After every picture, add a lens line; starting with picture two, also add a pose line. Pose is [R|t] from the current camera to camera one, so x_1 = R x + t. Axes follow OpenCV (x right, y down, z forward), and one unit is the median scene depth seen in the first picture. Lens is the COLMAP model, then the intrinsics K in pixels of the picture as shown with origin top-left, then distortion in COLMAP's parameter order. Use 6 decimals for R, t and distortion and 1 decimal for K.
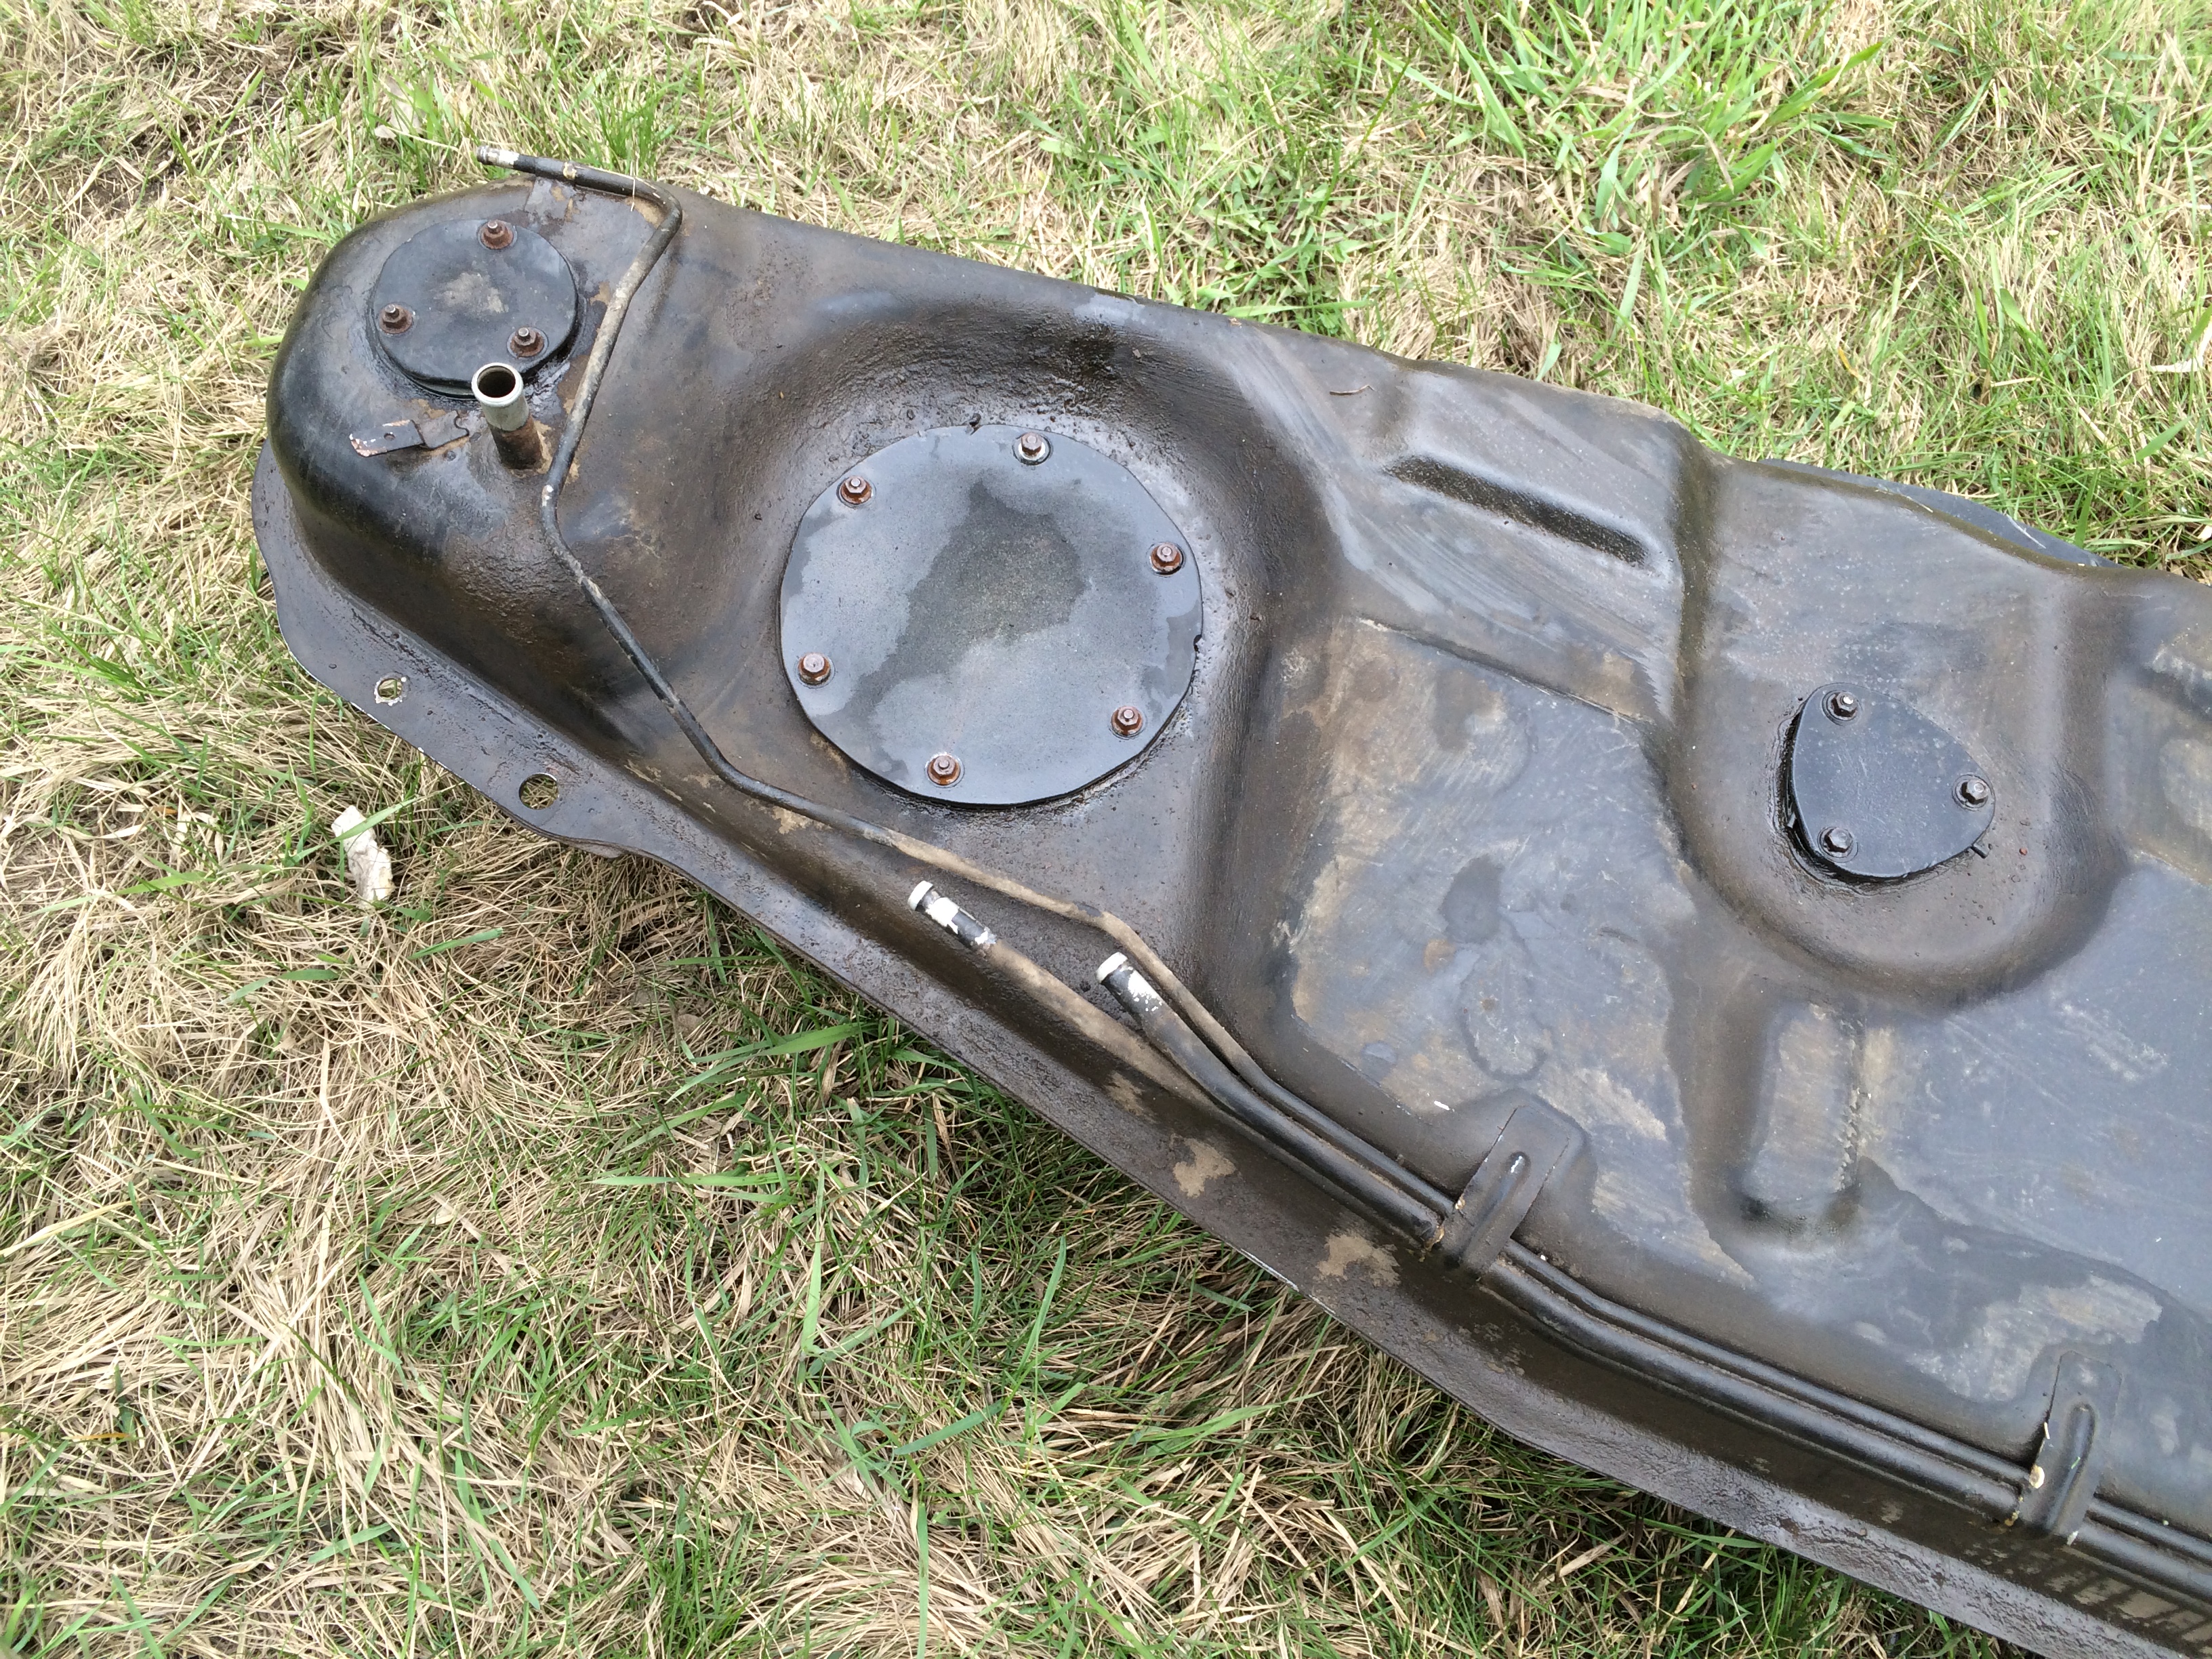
lens RADIAL K [[1933.6, 0, 1106.0], [0, 1933.6, 829.5], [0, 0, 1]] dist [0.091739, -0.137646]
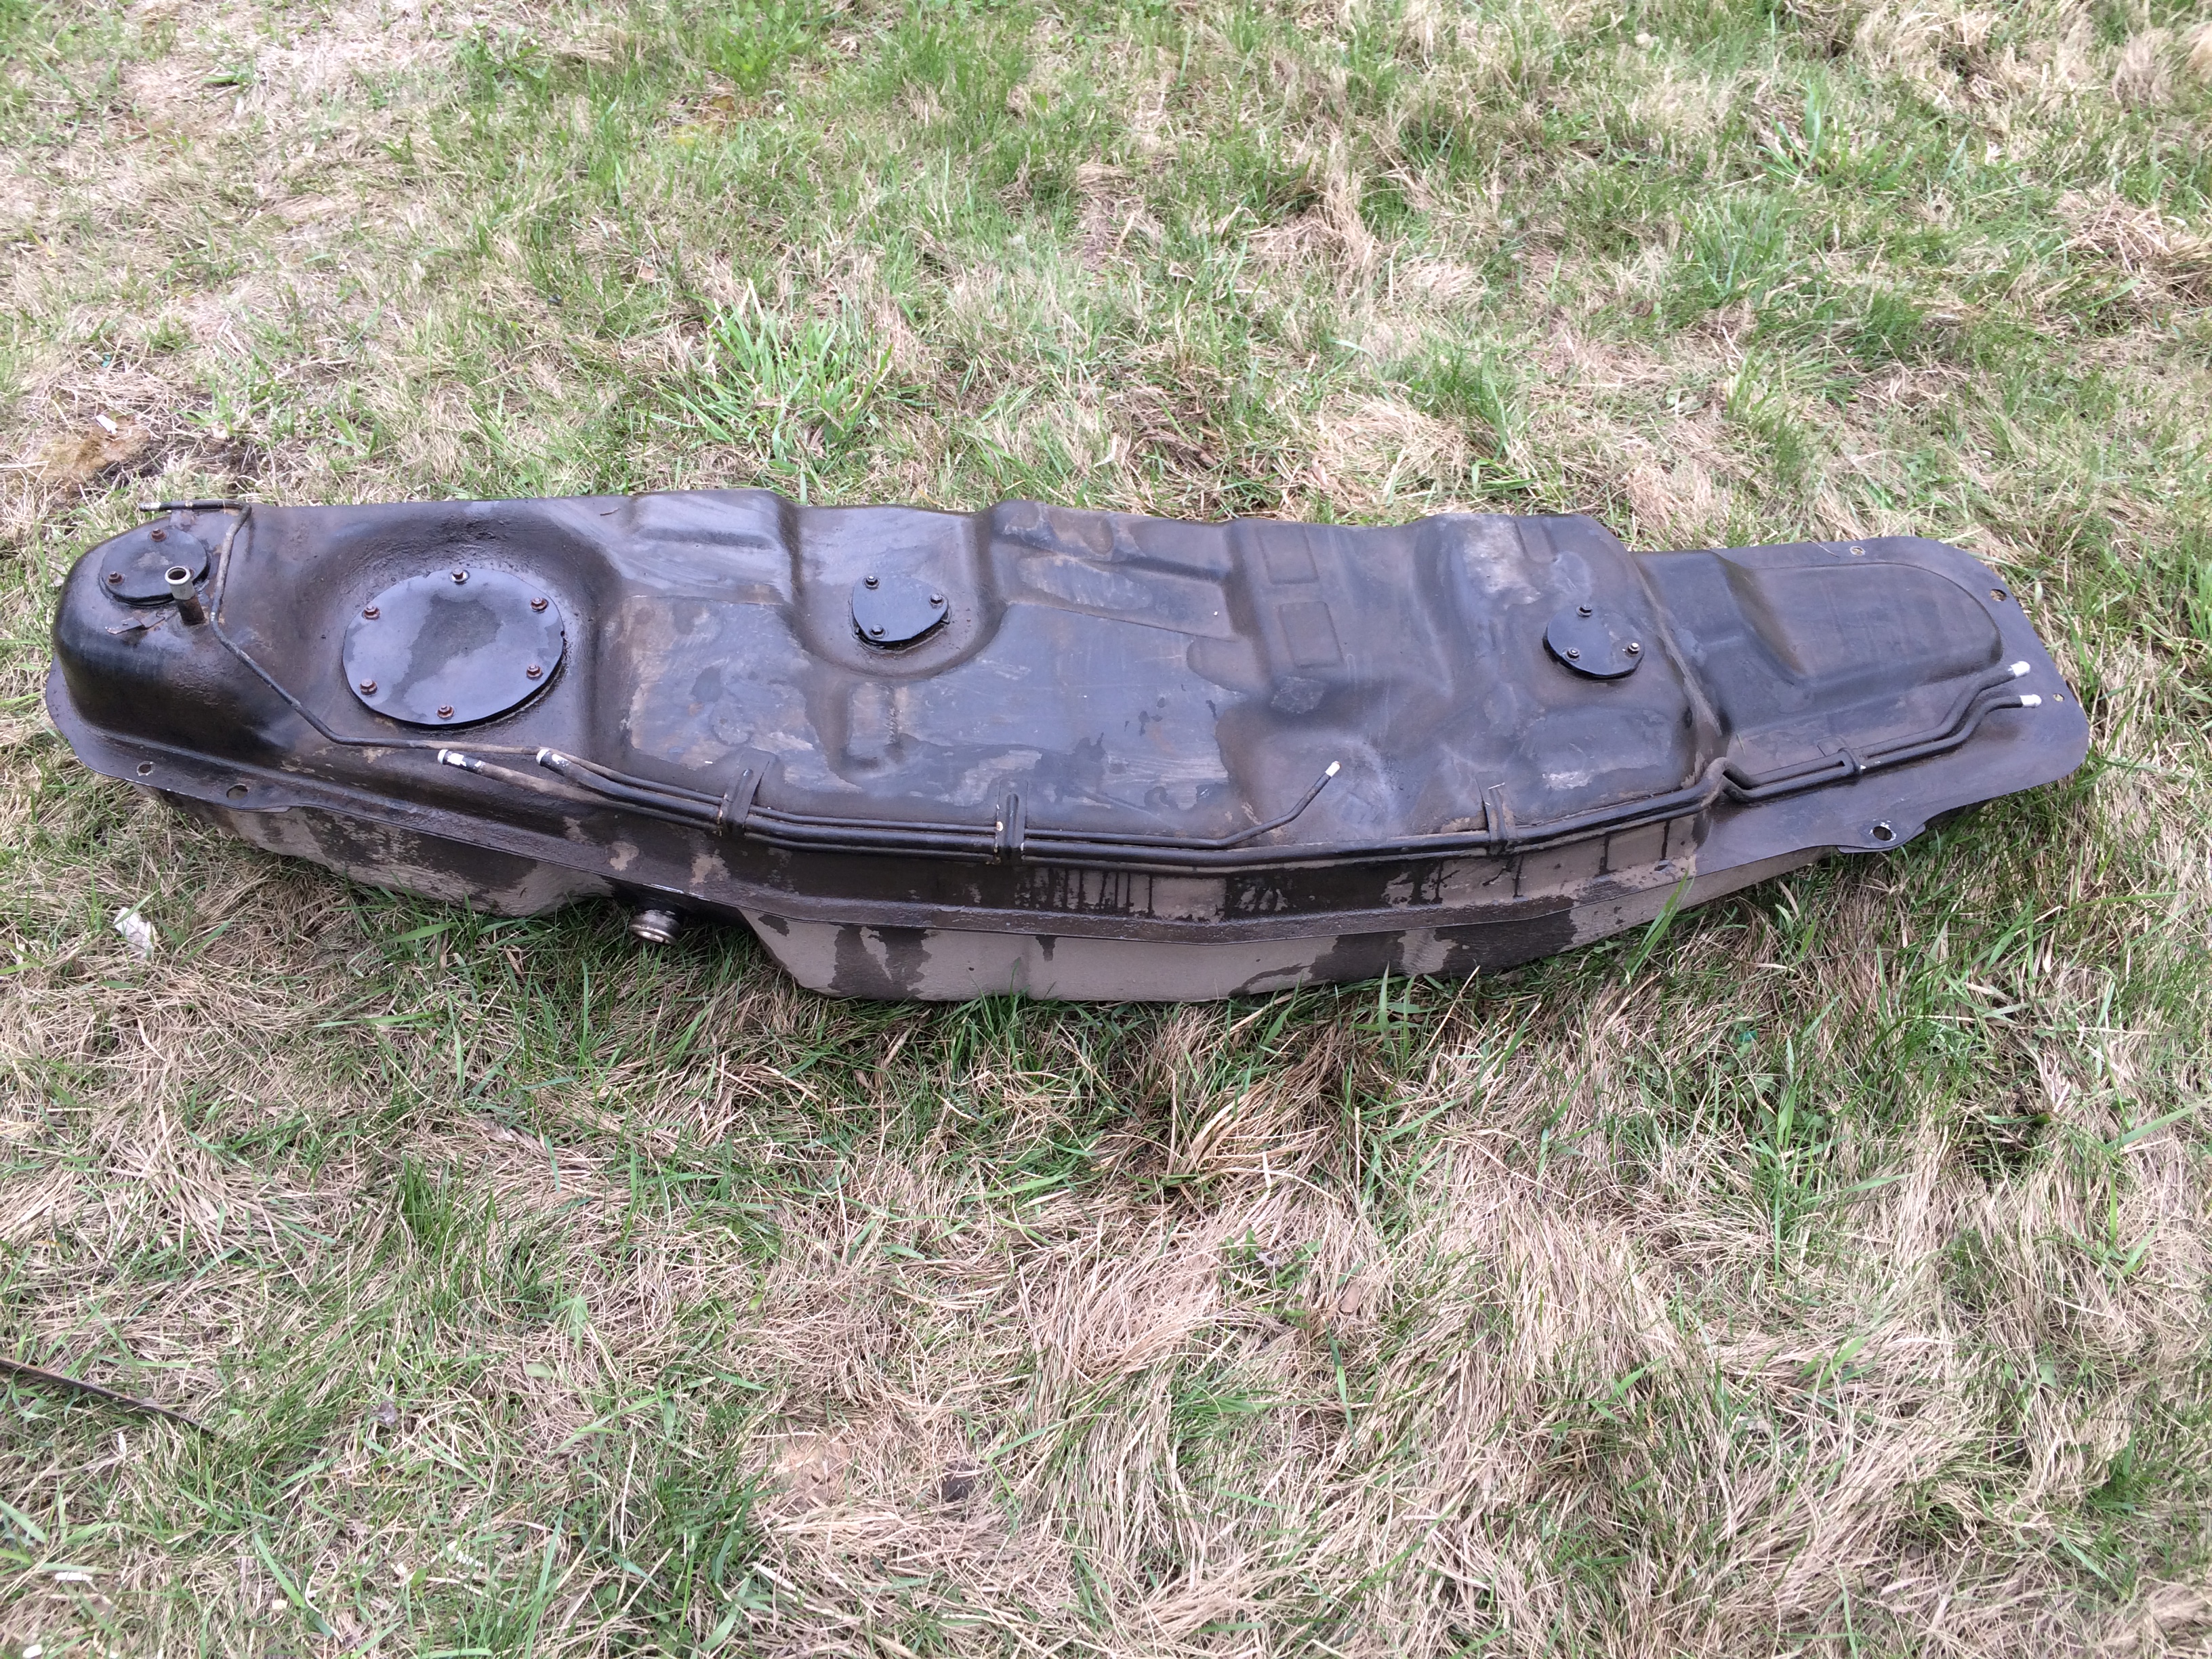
lens RADIAL K [[1933.6, 0, 1106.0], [0, 1933.6, 829.5], [0, 0, 1]] dist [0.091739, -0.137646]
pose [[0.941496, -0.268474, 0.203733, 0.113369], [0.312875, 0.920962, -0.232244, 0.745060], [-0.125279, 0.282400, 0.951081, -0.949219]]
